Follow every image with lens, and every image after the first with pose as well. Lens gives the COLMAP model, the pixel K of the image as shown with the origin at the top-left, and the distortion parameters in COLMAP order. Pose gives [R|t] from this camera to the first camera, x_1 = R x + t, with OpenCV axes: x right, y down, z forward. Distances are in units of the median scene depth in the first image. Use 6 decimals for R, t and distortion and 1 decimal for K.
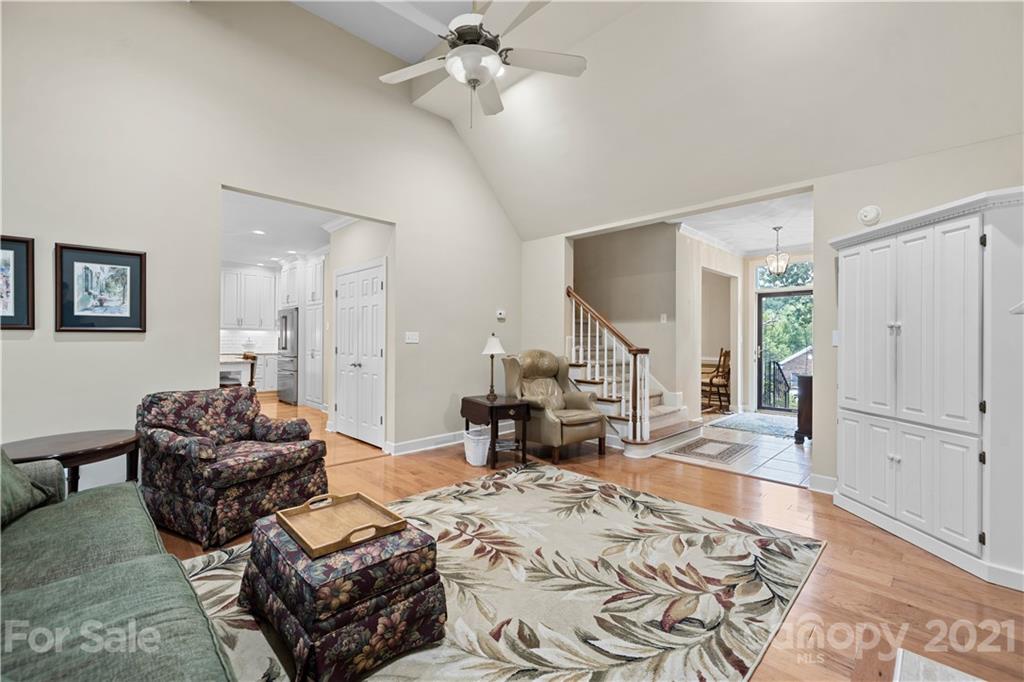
lens RADIAL K [[433.3, 0, 512.9], [0, 433.3, 342.2], [0, 0, 1]] dist [0.003508, -0.001139]
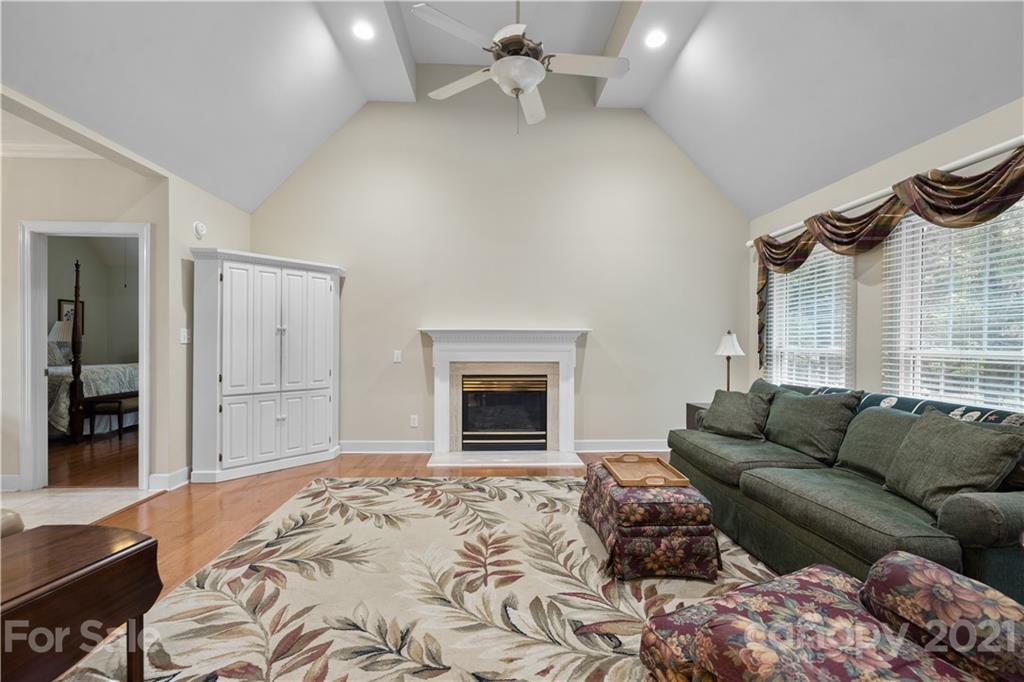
lens RADIAL K [[433.3, 0, 505.7], [0, 433.3, 341.0], [0, 0, 1]] dist [0.003508, -0.001139]
pose [[-0.732735, -0.009570, 0.680447, -0.684449], [-0.007093, 0.999954, 0.006425, -0.011155], [-0.680477, -0.000118, -0.732769, 1.549278]]
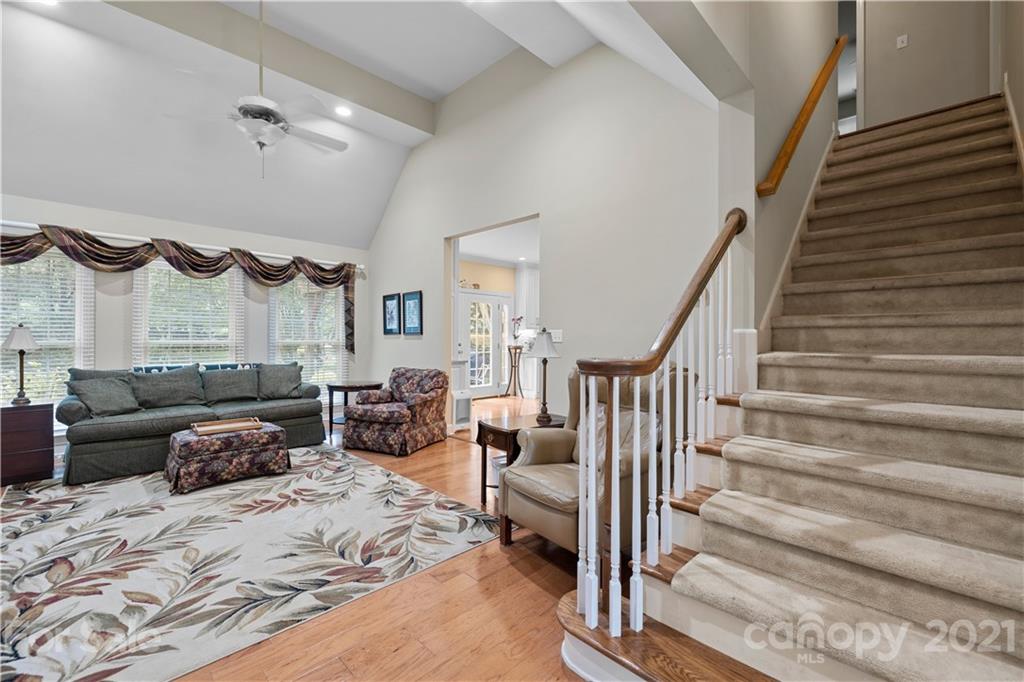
lens RADIAL K [[433.3, 0, 506.5], [0, 433.3, 337.2], [0, 0, 1]] dist [0.003508, -0.001139]
pose [[-0.008554, -0.008772, -0.999925, 1.079976], [-0.008446, 0.999926, -0.008700, 0.001023], [0.999928, 0.008371, -0.008628, 1.542335]]
